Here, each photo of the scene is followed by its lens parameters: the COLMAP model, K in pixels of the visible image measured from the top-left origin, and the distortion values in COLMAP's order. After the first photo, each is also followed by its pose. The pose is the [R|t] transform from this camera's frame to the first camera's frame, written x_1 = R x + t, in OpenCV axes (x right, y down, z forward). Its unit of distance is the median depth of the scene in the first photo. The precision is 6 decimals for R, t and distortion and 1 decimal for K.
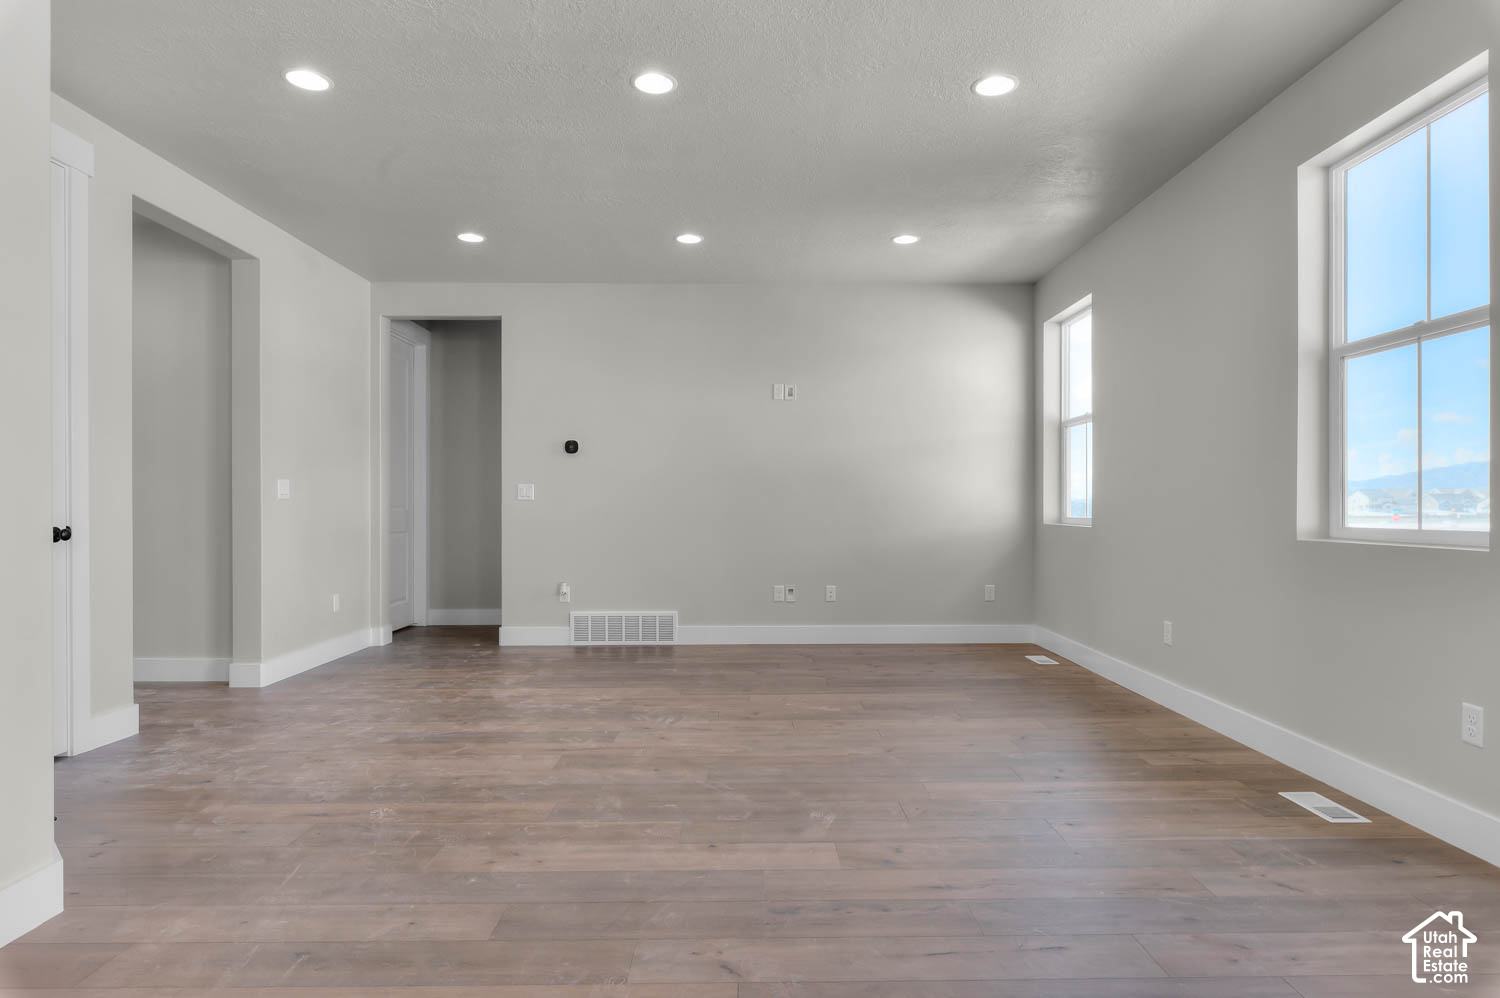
lens RADIAL K [[855.8, 0, 750.6], [0, 855.8, 504.4], [0, 0, 1]] dist [-0.005520, -0.000574]
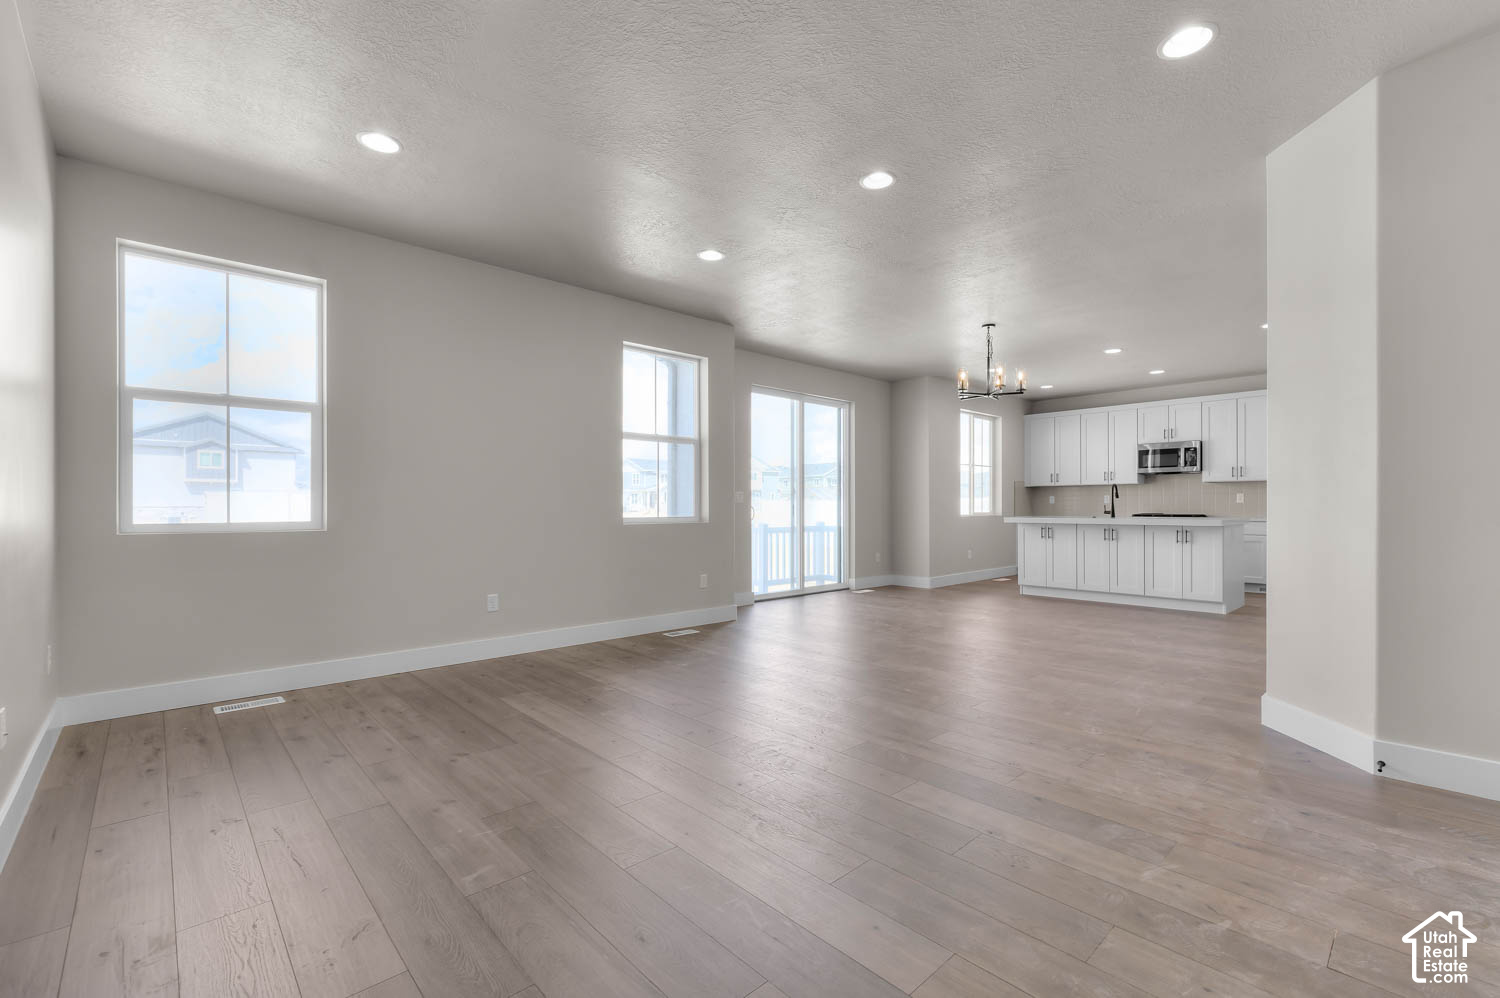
lens RADIAL K [[649.4, 0, 764.2], [0, 649.4, 501.8], [0, 0, 1]] dist [0.013494, 0.000550]
pose [[-0.688608, 0.001812, 0.725132, -0.772216], [-0.007944, 0.999918, -0.010043, 0.003915], [-0.725091, -0.012676, -0.688537, 1.966559]]
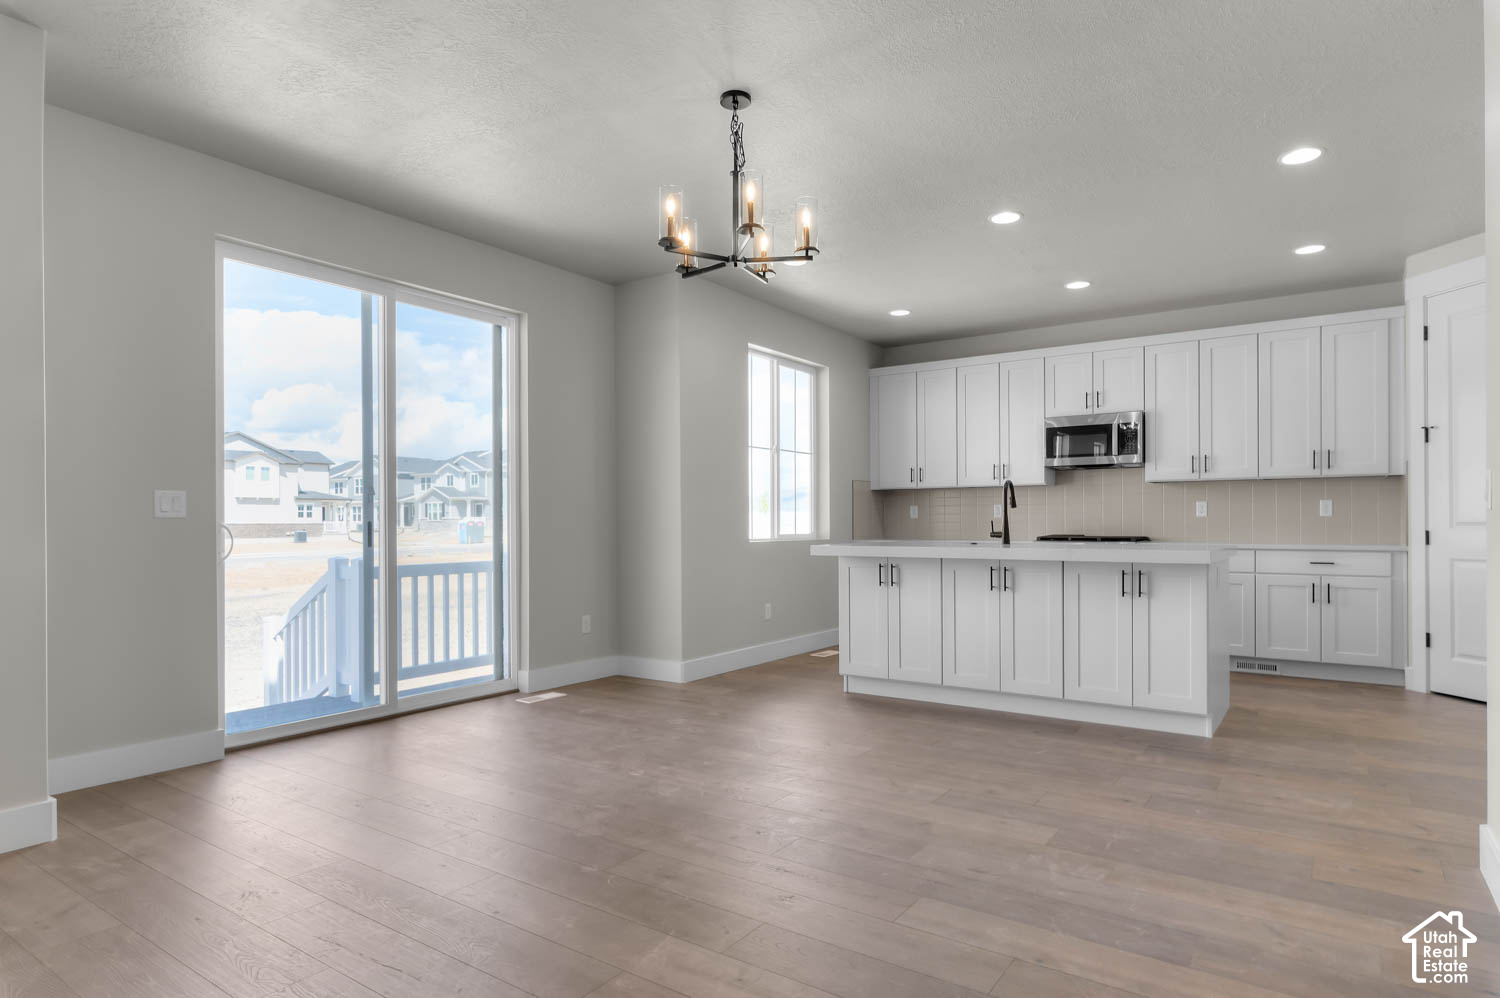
lens RADIAL K [[833.6, 0, 757.1], [0, 833.6, 522.9], [0, 0, 1]] dist [-0.001063, -0.000601]
pose [[-0.818087, -0.001483, 0.575093, -0.626619], [-0.004647, 0.999981, -0.004033, -0.000549], [-0.575076, -0.005972, -0.818078, 1.521706]]
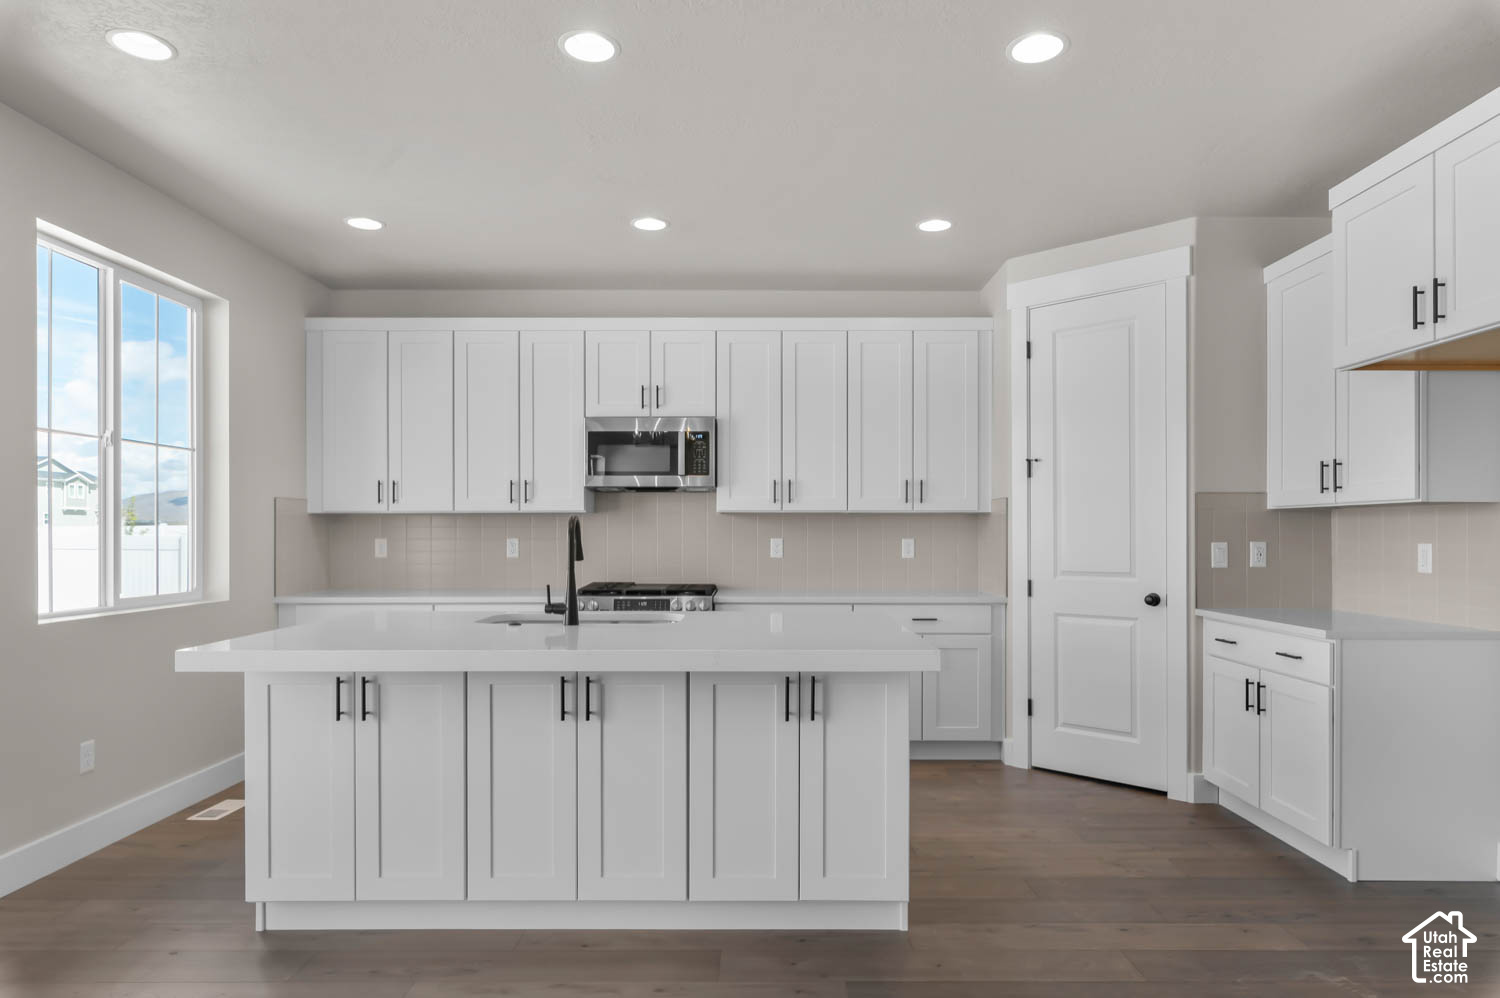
lens RADIAL K [[911.0, 0, 761.4], [0, 911.0, 530.9], [0, 0, 1]] dist [0.002705, -0.002991]
pose [[-0.999993, -0.003050, 0.002146, -0.484200], [-0.003072, 0.999944, -0.010167, -0.029352], [-0.002115, -0.010173, -0.999946, 1.268527]]
